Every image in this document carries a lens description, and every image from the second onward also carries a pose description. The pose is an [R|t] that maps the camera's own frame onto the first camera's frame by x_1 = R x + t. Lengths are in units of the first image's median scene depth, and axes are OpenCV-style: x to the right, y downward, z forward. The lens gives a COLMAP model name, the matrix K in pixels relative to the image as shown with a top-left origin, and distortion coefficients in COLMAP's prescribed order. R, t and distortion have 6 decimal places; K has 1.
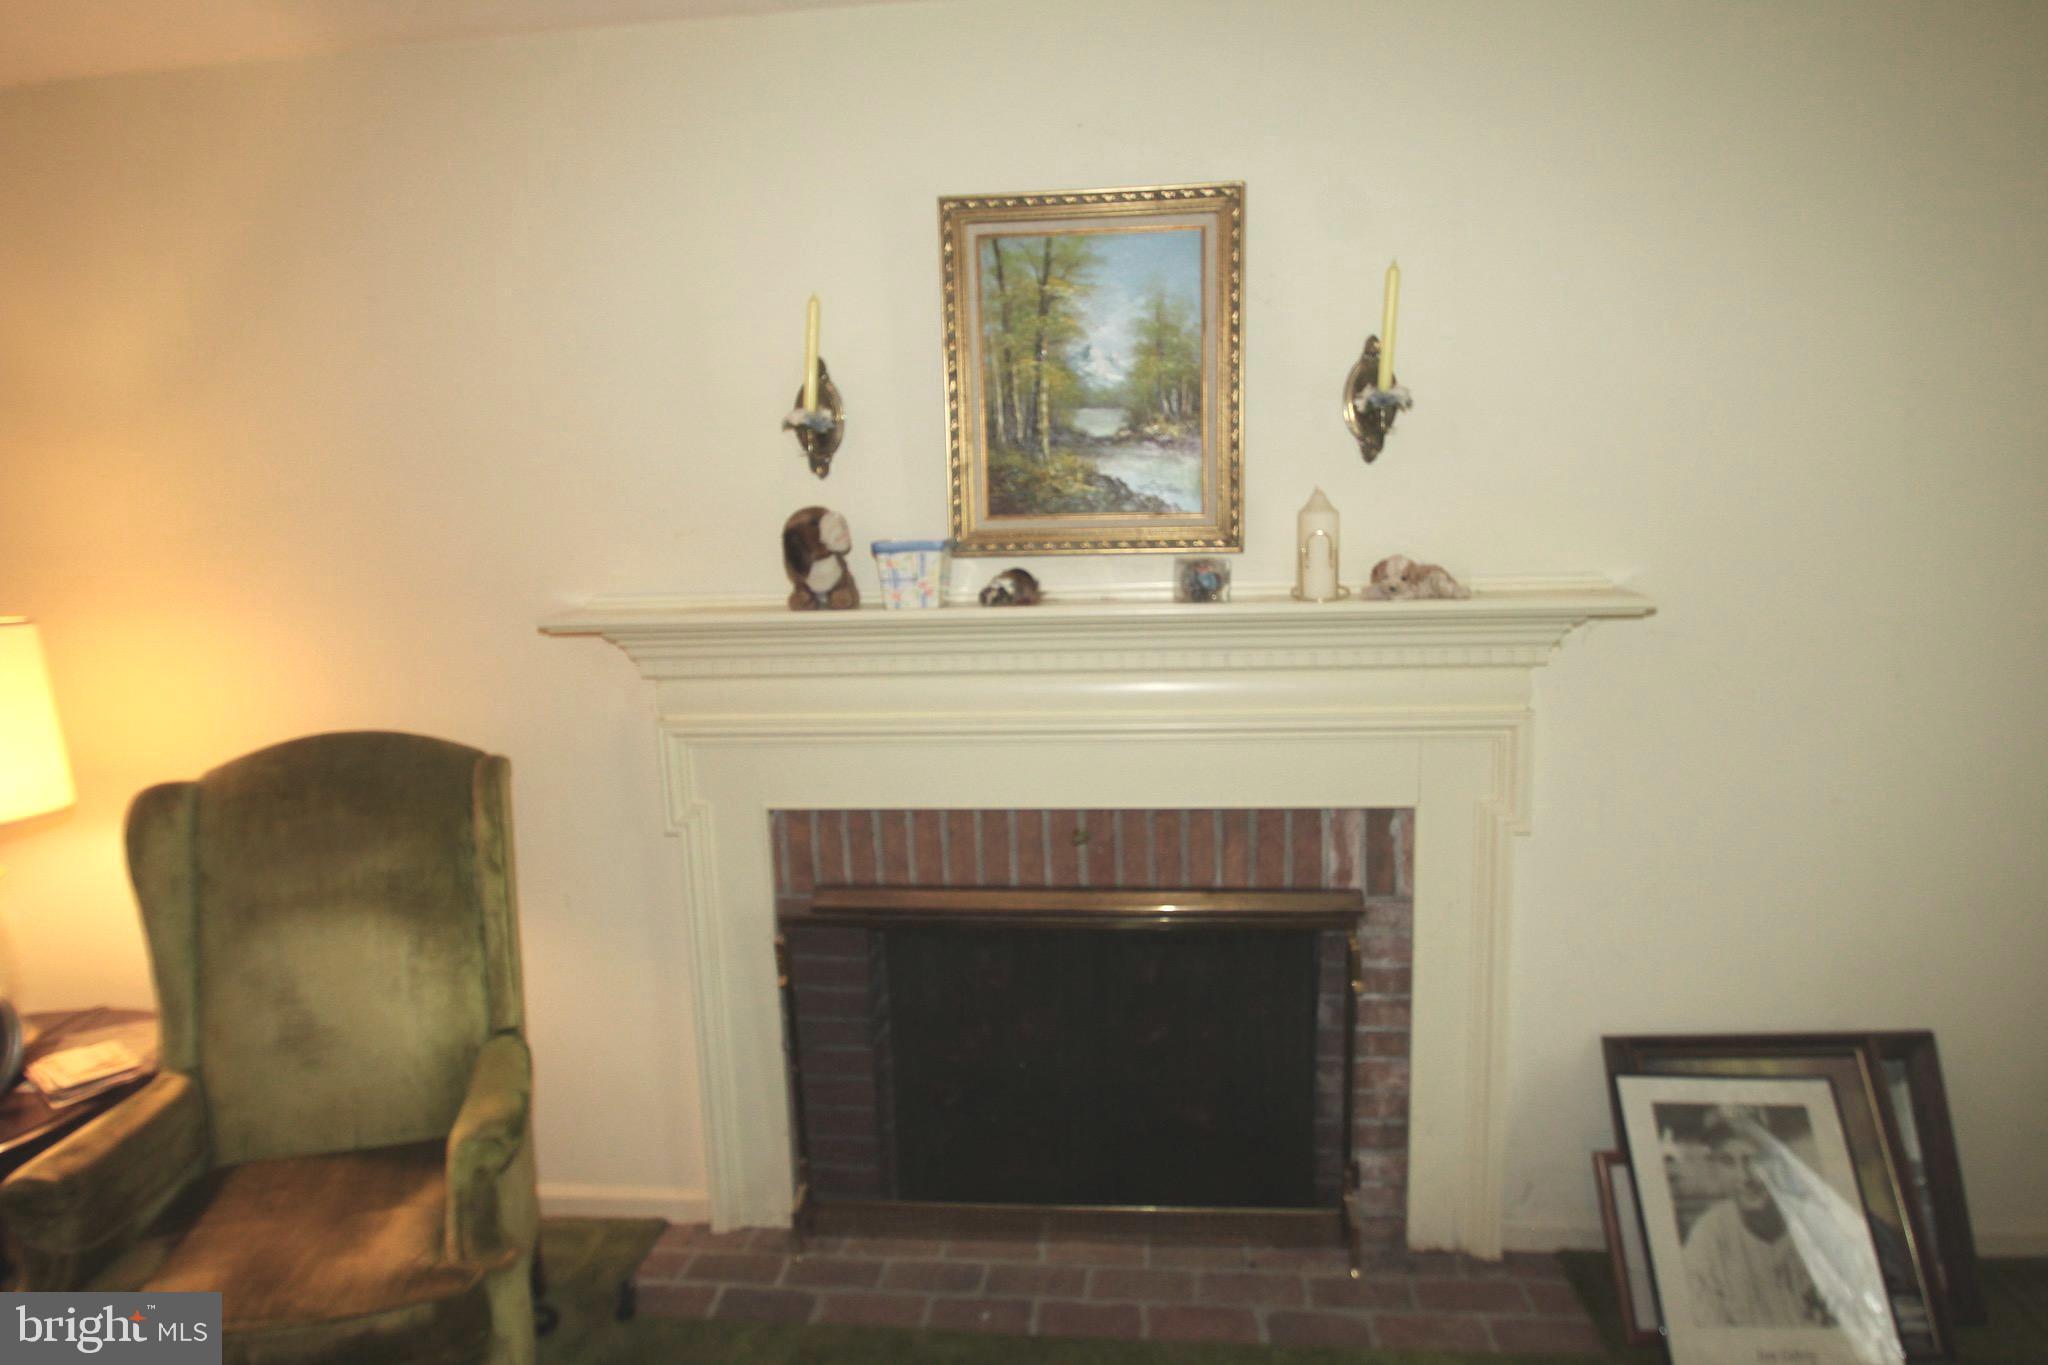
lens RADIAL K [[1218.6, 0, 1030.3], [0, 1218.6, 667.4], [0, 0, 1]] dist [-0.018145, 0.002645]
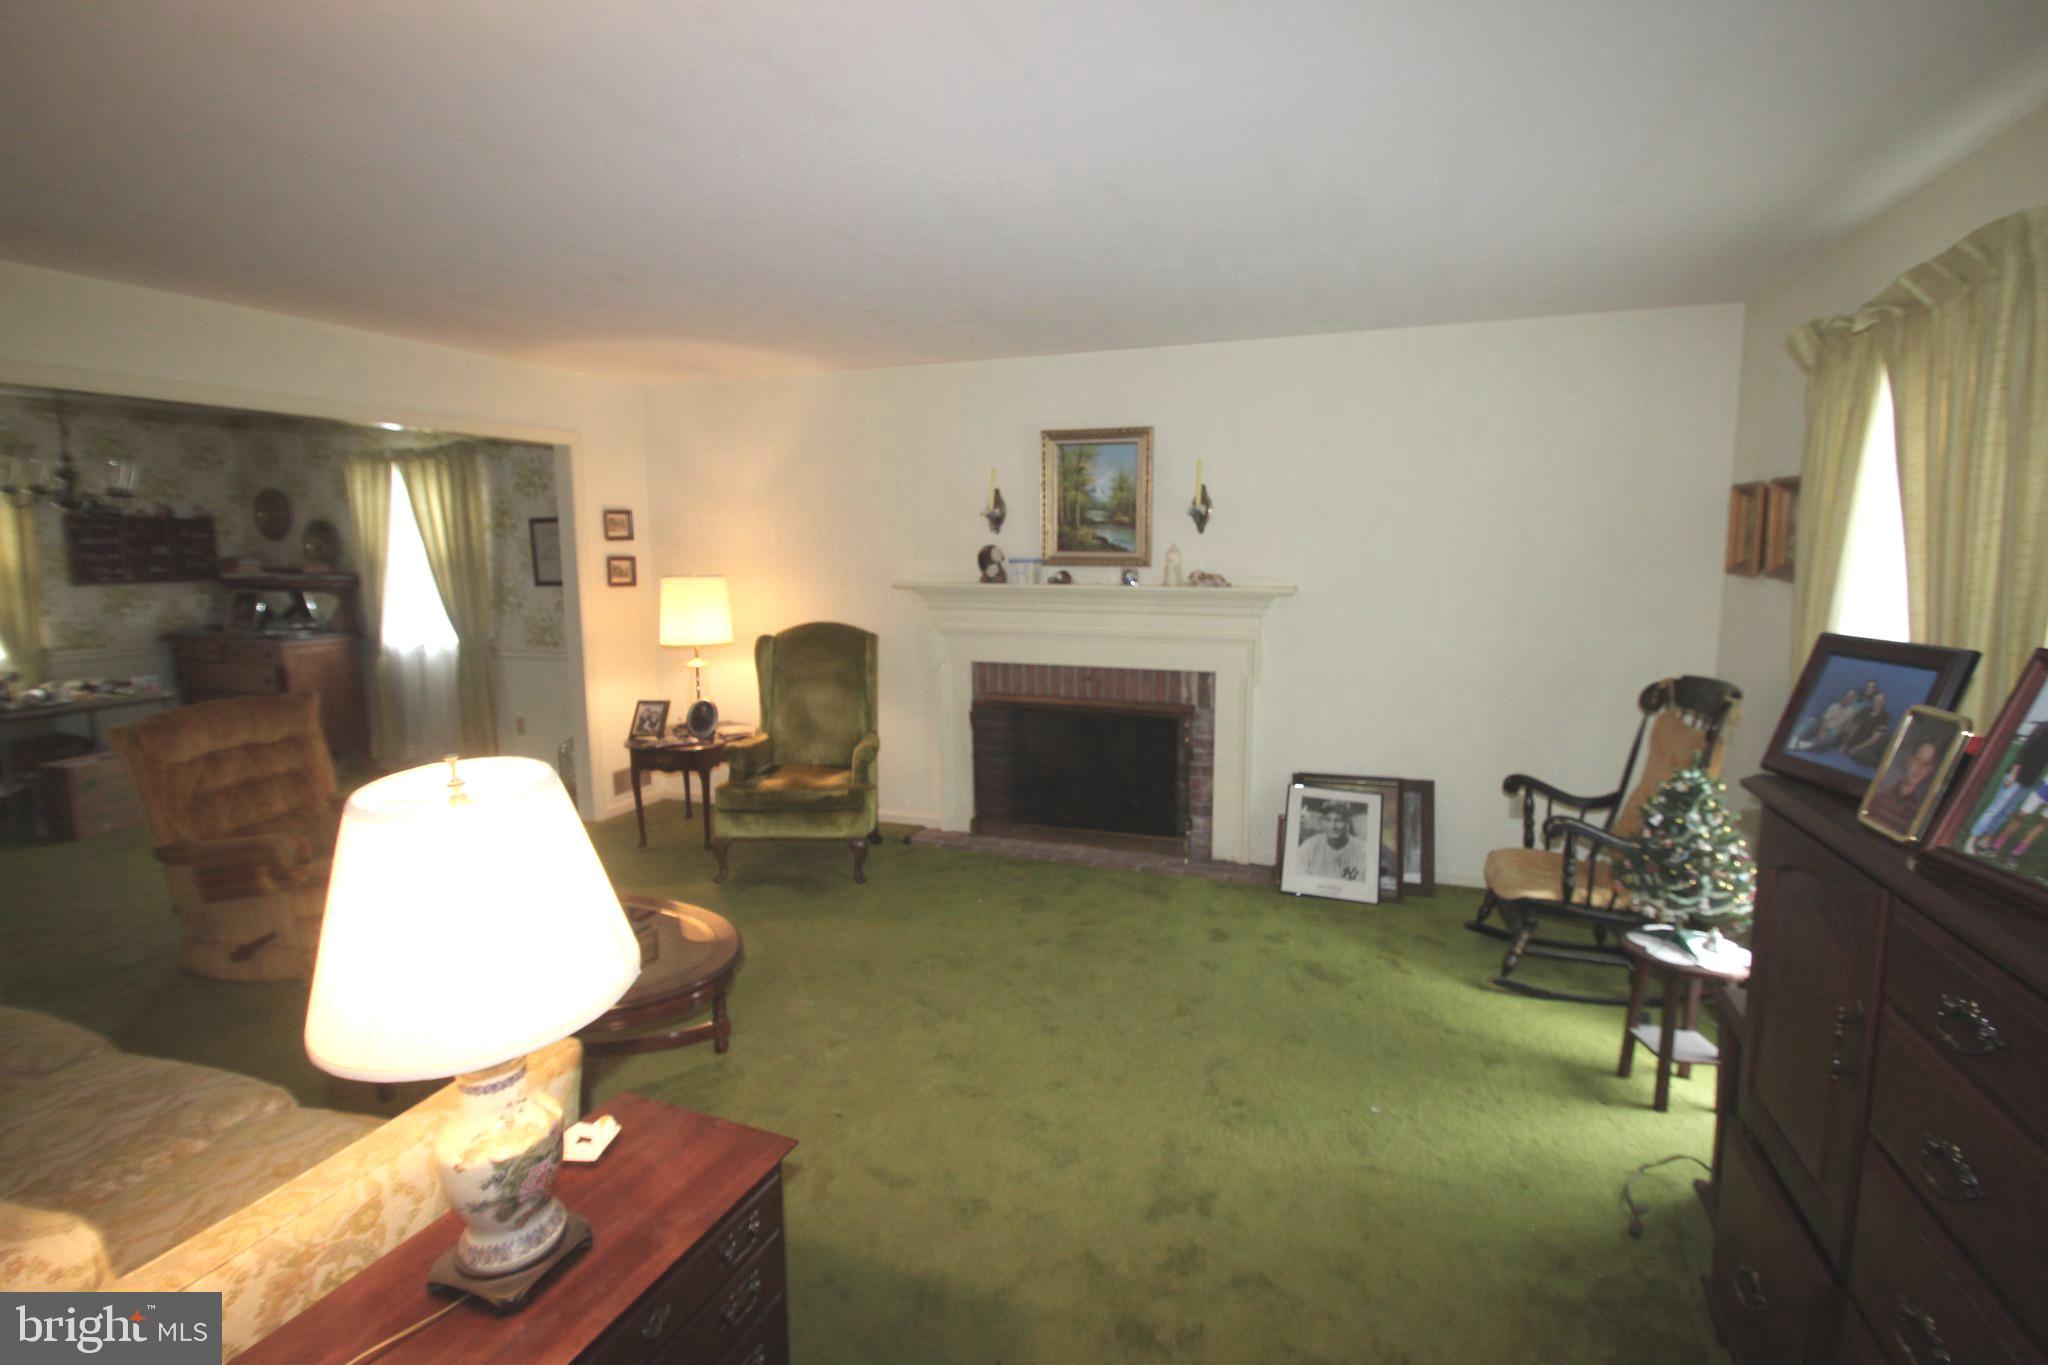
lens RADIAL K [[971.2, 0, 1017.8], [0, 971.2, 656.3], [0, 0, 1]] dist [0.001590, -0.005510]
pose [[0.964986, 0.057462, -0.255930, 0.432491], [-0.063478, 0.997866, -0.015301, 0.139371], [0.254504, 0.031011, 0.966574, -1.026915]]
